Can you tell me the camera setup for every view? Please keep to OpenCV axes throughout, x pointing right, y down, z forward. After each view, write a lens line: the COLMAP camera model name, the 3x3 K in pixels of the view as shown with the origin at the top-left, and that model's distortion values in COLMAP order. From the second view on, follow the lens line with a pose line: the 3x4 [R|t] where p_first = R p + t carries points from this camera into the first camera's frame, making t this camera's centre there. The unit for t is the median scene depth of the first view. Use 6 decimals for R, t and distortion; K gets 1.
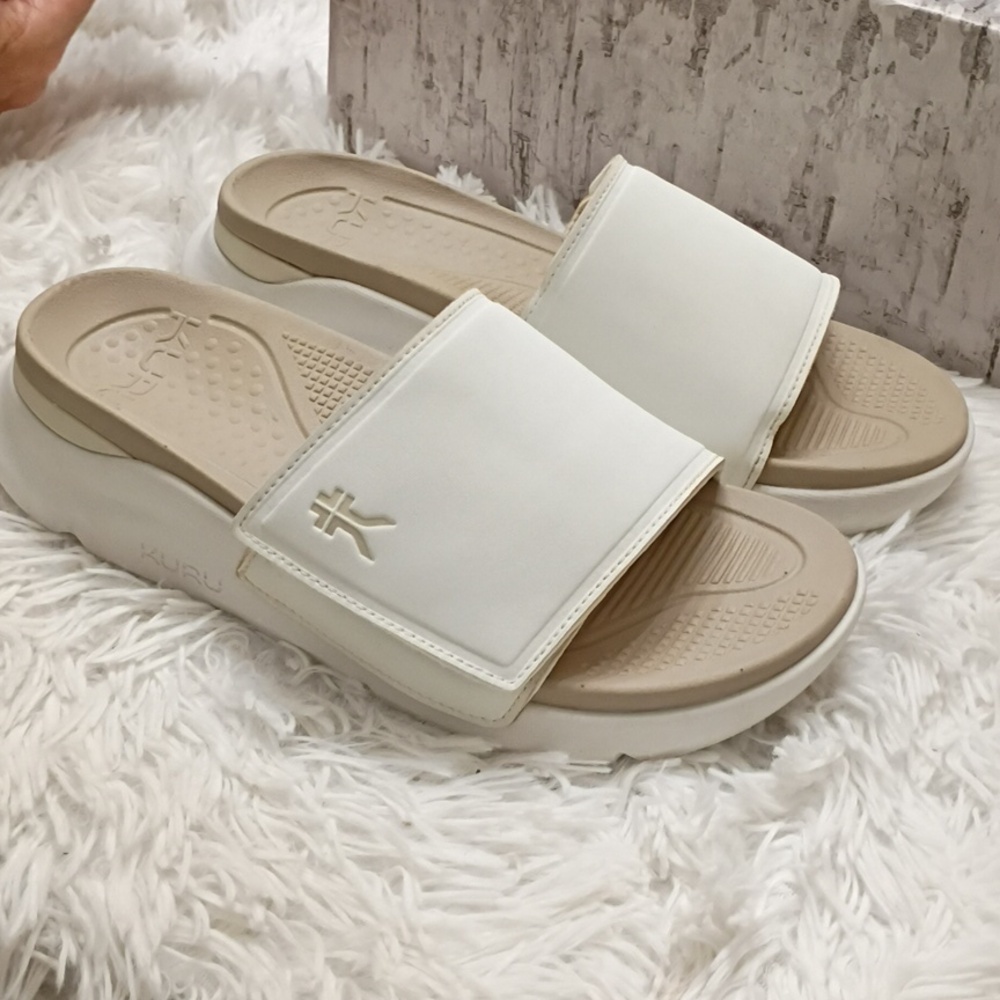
lens RADIAL K [[1847.7, 0, 512.5], [0, 1847.7, 499.2], [0, 0, 1]] dist [0.146679, -0.744479]
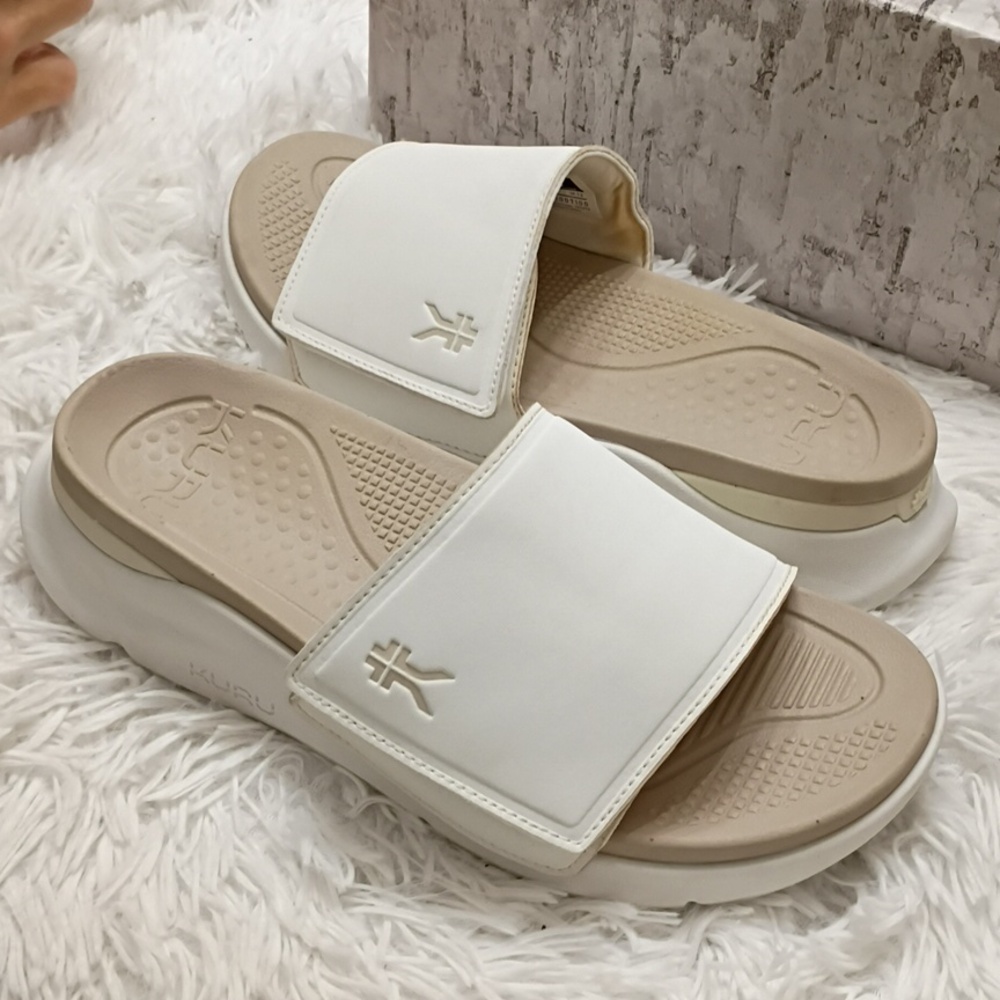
lens RADIAL K [[1847.7, 0, 512.5], [0, 1847.7, 499.2], [0, 0, 1]] dist [0.146679, -0.744479]
pose [[0.999647, -0.011014, -0.024174, -0.008431], [0.013661, 0.993591, 0.112210, -0.170422], [0.022783, -0.112501, 0.993390, 0.056479]]
